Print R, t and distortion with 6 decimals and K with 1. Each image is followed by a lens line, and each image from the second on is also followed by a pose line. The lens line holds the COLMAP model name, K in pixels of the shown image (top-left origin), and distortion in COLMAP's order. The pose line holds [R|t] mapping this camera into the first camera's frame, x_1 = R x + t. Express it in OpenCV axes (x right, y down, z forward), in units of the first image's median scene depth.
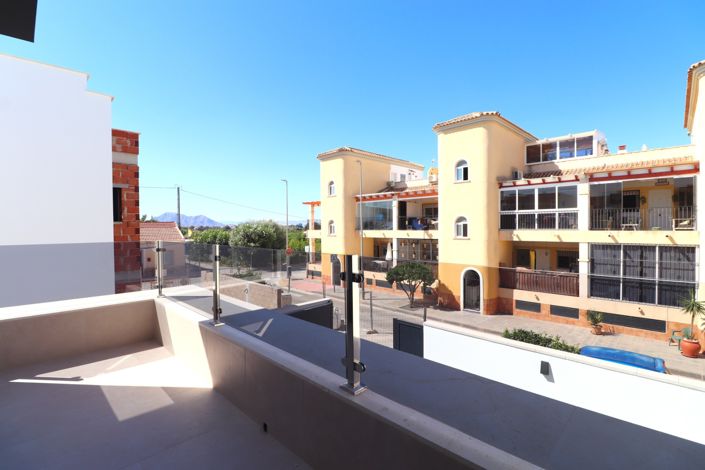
lens RADIAL K [[328.3, 0, 353.2], [0, 328.3, 230.2], [0, 0, 1]] dist [-0.000806, -0.010917]
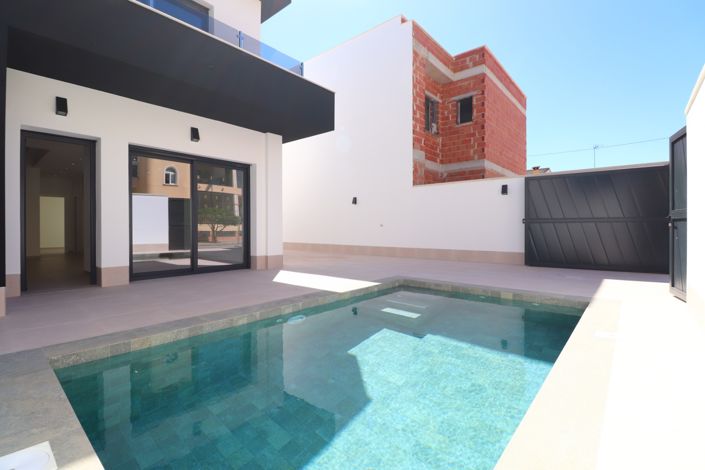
lens RADIAL K [[328.3, 0, 353.2], [0, 328.3, 230.2], [0, 0, 1]] dist [-0.000806, -0.010917]
pose [[0.065215, 0.014761, -0.997762, 0.303796], [-0.020868, 0.999692, 0.013425, 0.217138], [0.997653, 0.019945, 0.065503, 0.256562]]
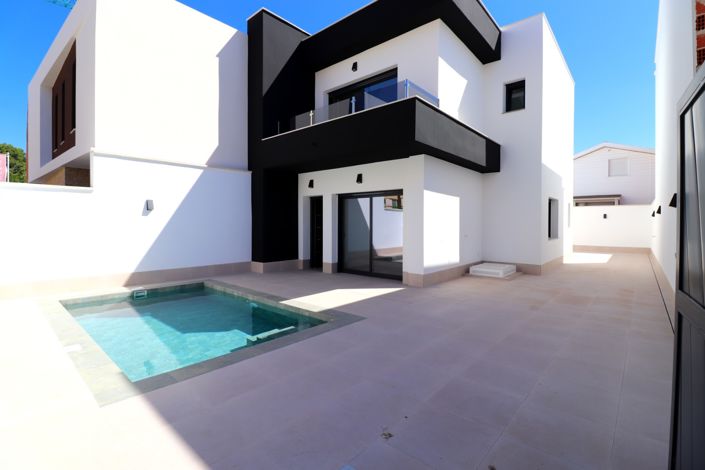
lens RADIAL K [[328.3, 0, 353.2], [0, 328.3, 230.2], [0, 0, 1]] dist [-0.000806, -0.010917]
pose [[-0.997558, 0.013824, -0.068456, -0.025514], [0.011427, 0.999312, 0.035284, 0.182858], [0.068896, 0.034416, -0.997030, 0.627586]]
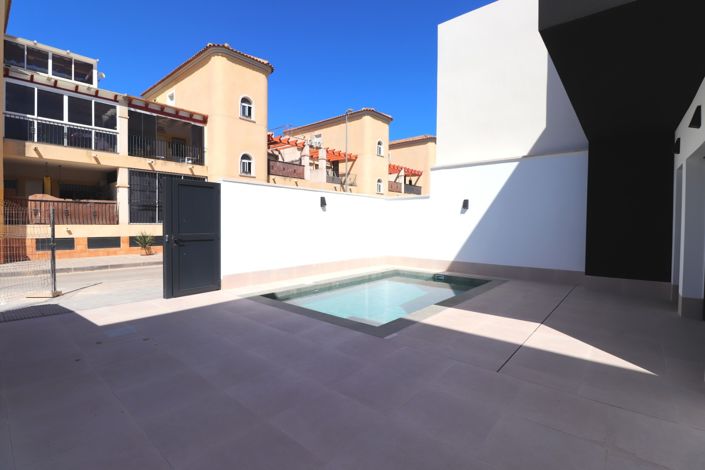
lens RADIAL K [[328.3, 0, 353.2], [0, 328.3, 230.2], [0, 0, 1]] dist [-0.000806, -0.010917]
pose [[-0.074281, -0.015570, 0.997116, -0.285012], [0.005751, 0.999855, 0.016041, 0.192326], [-0.997221, 0.006926, -0.074181, 0.361361]]
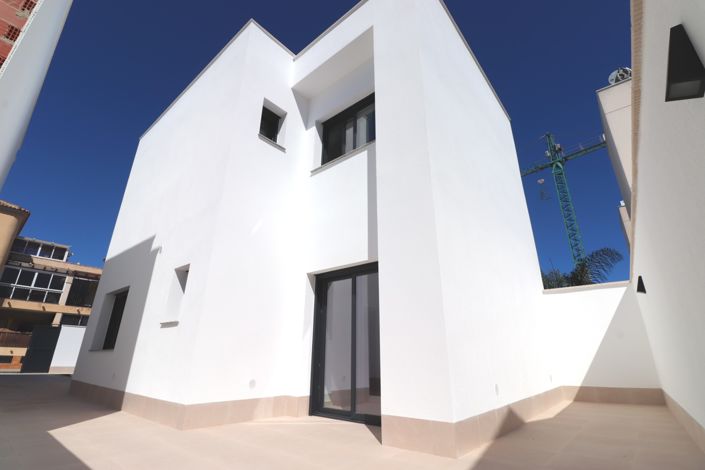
lens RADIAL K [[328.3, 0, 353.2], [0, 328.3, 230.2], [0, 0, 1]] dist [-0.000806, -0.010917]
pose [[-0.075483, 0.367878, 0.926805, -0.940372], [0.003614, 0.929552, -0.368674, 0.232648], [-0.997141, -0.024479, -0.071495, -0.283936]]
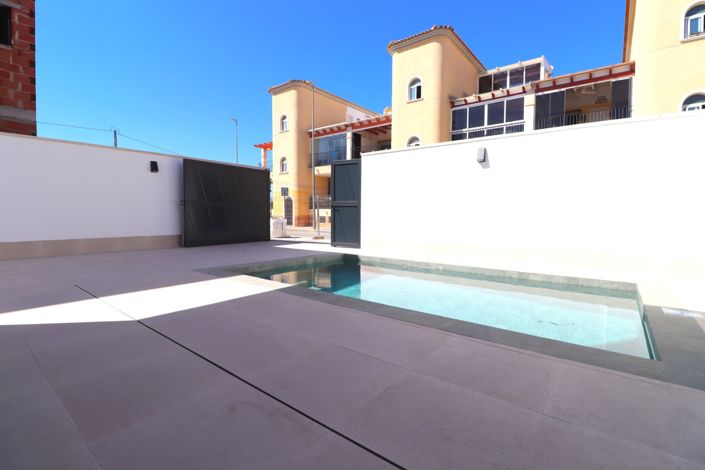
lens RADIAL K [[328.3, 0, 353.2], [0, 328.3, 230.2], [0, 0, 1]] dist [-0.000806, -0.010917]
pose [[0.993316, 0.007232, 0.115197, 0.041160], [-0.011443, 0.999289, 0.035935, 0.224864], [-0.114855, -0.037013, 0.992693, 0.036038]]
